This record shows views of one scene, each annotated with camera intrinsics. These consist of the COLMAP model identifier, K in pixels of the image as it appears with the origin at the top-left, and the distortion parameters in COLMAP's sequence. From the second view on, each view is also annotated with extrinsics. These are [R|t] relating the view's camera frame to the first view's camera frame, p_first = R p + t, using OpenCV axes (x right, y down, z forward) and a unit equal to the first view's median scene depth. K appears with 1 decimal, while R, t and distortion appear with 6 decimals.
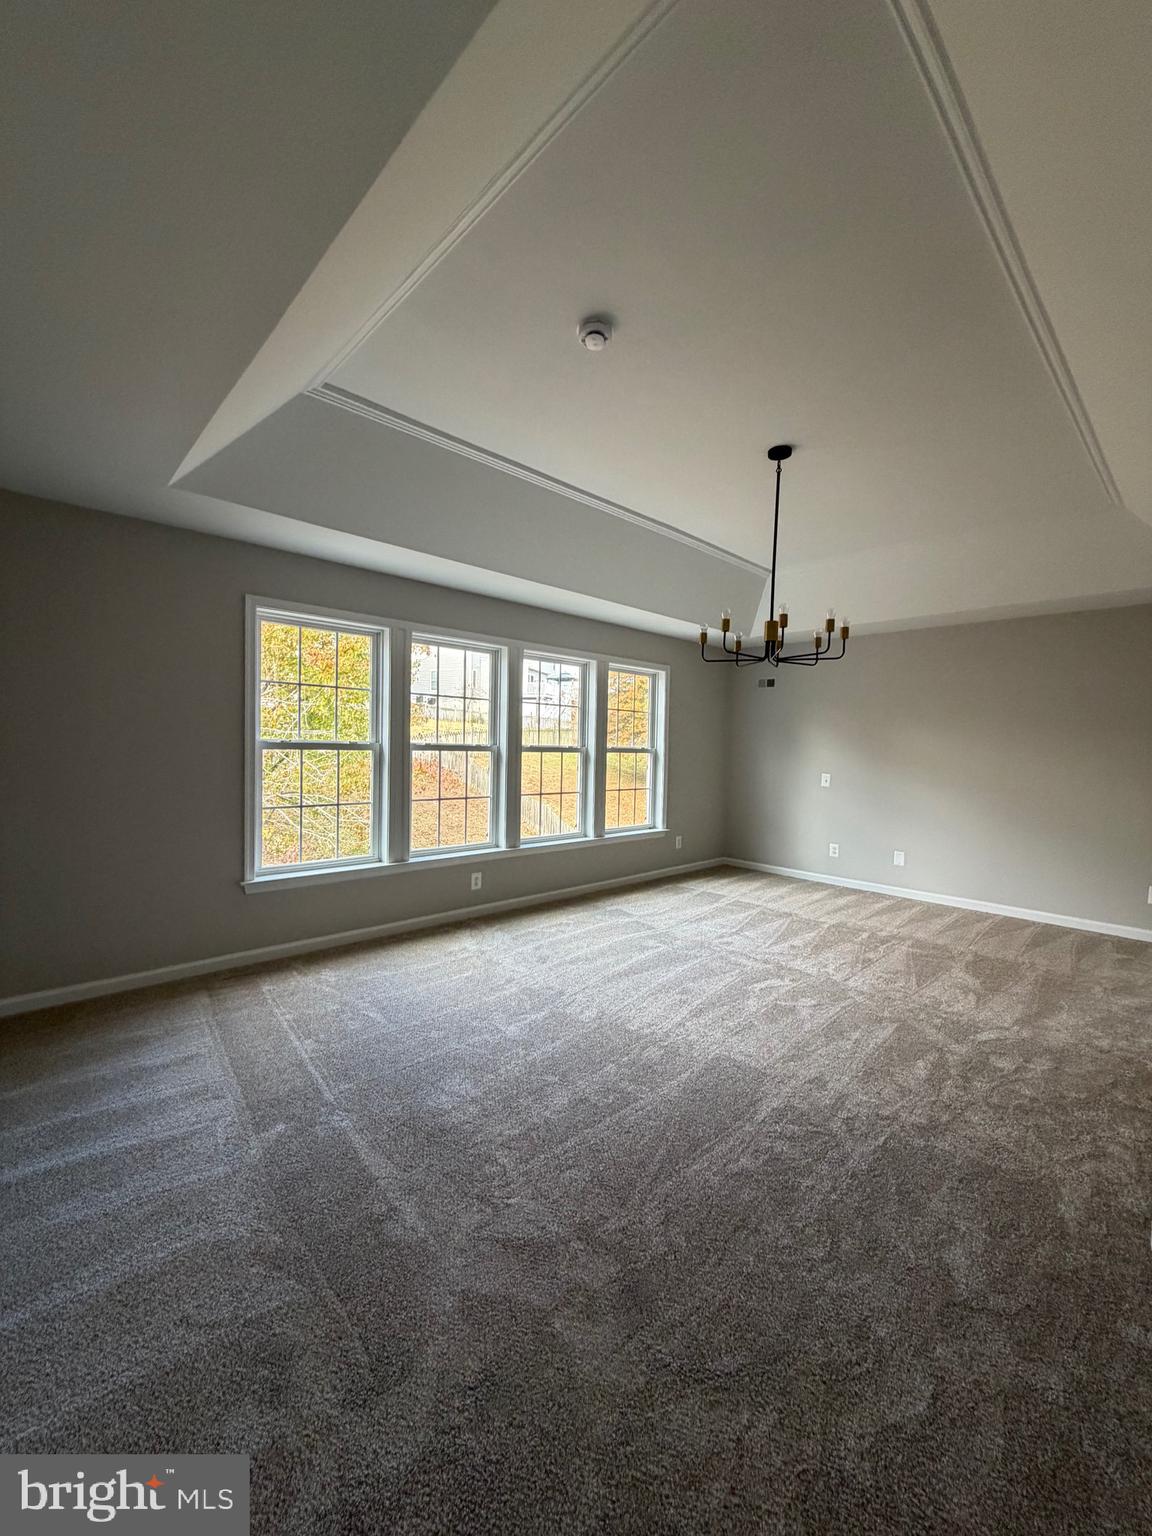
lens RADIAL K [[611.7, 0, 576.0], [0, 611.7, 768.0], [0, 0, 1]] dist [-0.000147, 0.000096]
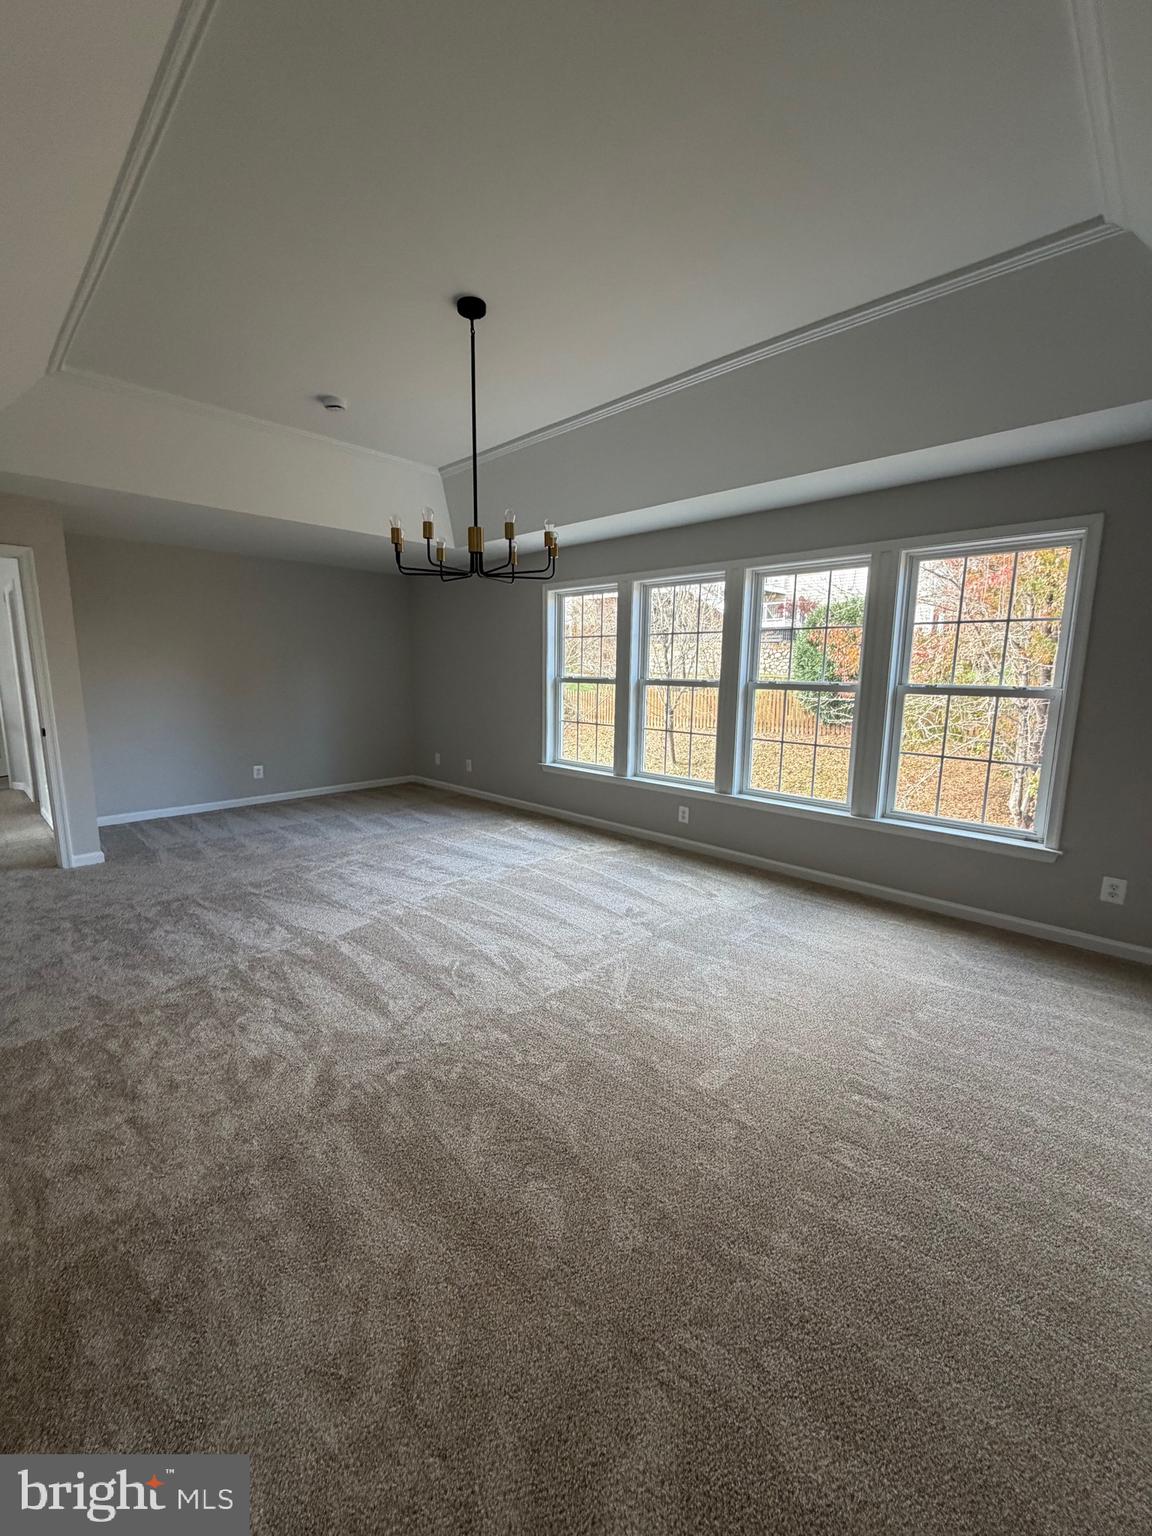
lens RADIAL K [[611.7, 0, 576.0], [0, 611.7, 768.0], [0, 0, 1]] dist [-0.000147, 0.000096]
pose [[0.034915, 0.128198, -0.991134, 0.853987], [-0.057629, 0.990346, 0.126067, -0.010568], [0.997727, 0.052716, 0.041965, 0.794501]]
